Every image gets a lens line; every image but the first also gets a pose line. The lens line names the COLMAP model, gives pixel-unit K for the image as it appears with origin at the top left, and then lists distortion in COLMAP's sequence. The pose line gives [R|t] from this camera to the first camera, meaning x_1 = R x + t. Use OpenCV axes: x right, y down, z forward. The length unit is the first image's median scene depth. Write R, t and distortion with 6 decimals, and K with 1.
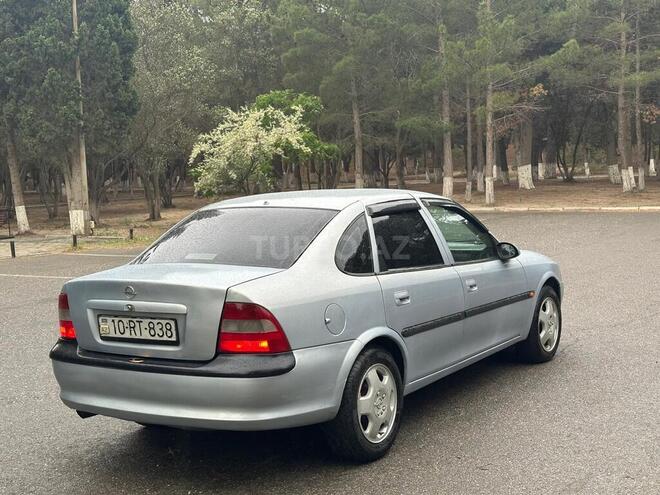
lens RADIAL K [[919.8, 0, 330.0], [0, 919.8, 247.5], [0, 0, 1]] dist [0.163520, -0.060164]
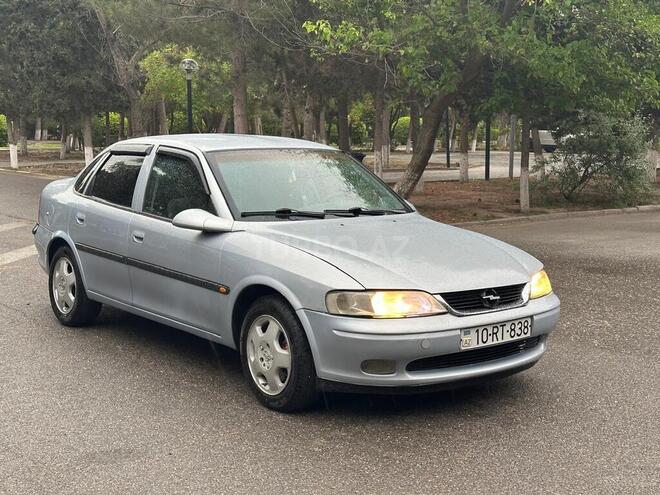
lens RADIAL K [[919.8, 0, 330.0], [0, 919.8, 247.5], [0, 0, 1]] dist [0.163520, -0.060164]
pose [[-0.323627, 0.155399, -0.933336, 0.757246], [-0.076915, 0.978835, 0.189645, -0.113436], [0.943053, 0.133162, -0.304825, 1.118484]]
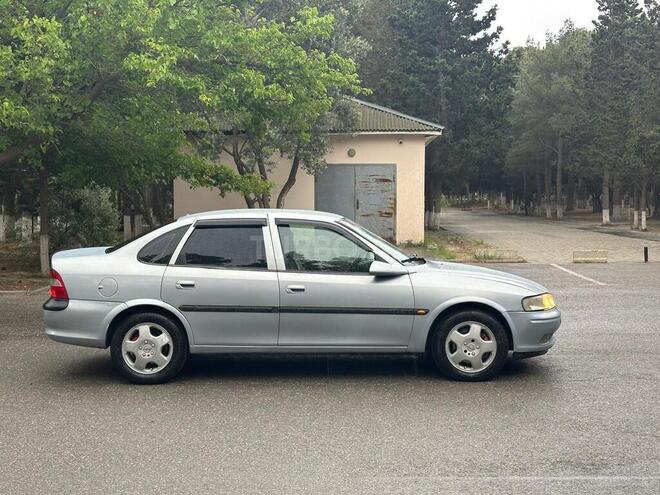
lens RADIAL K [[919.8, 0, 330.0], [0, 919.8, 247.5], [0, 0, 1]] dist [0.163520, -0.060164]
pose [[0.529530, 0.083889, -0.844133, 0.932050], [-0.085976, 0.995281, 0.044977, -0.057932], [0.843923, 0.048758, 0.534243, 0.267052]]
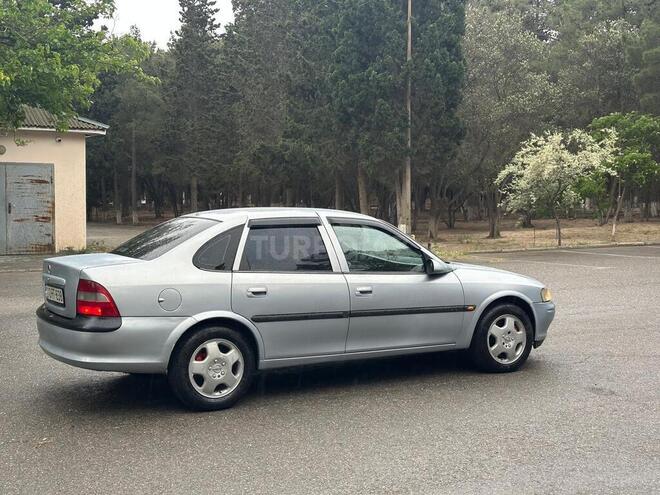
lens RADIAL K [[919.8, 0, 330.0], [0, 919.8, 247.5], [0, 0, 1]] dist [0.163520, -0.060164]
pose [[0.886156, 0.059408, -0.459563, 0.494643], [-0.069091, 0.997601, -0.004266, -0.005837], [0.458207, 0.035532, 0.888135, -0.065300]]
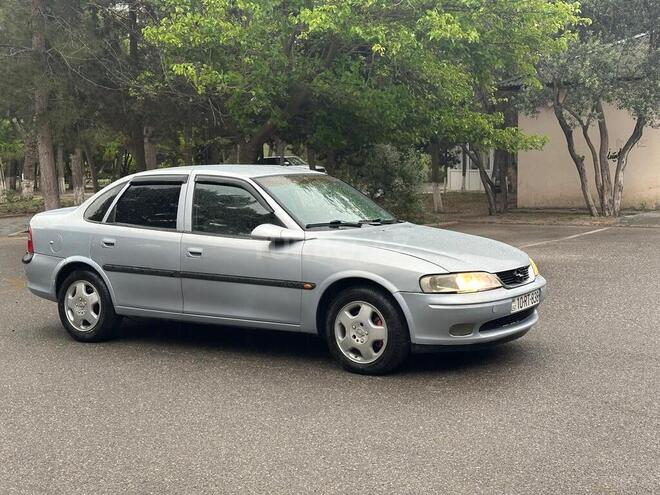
lens RADIAL K [[919.8, 0, 330.0], [0, 919.8, 247.5], [0, 0, 1]] dist [0.163520, -0.060164]
pose [[-0.000337, 0.128083, -0.991763, 0.973607], [-0.067587, 0.989493, 0.127813, -0.093505], [0.997713, 0.067073, 0.008324, 0.866782]]
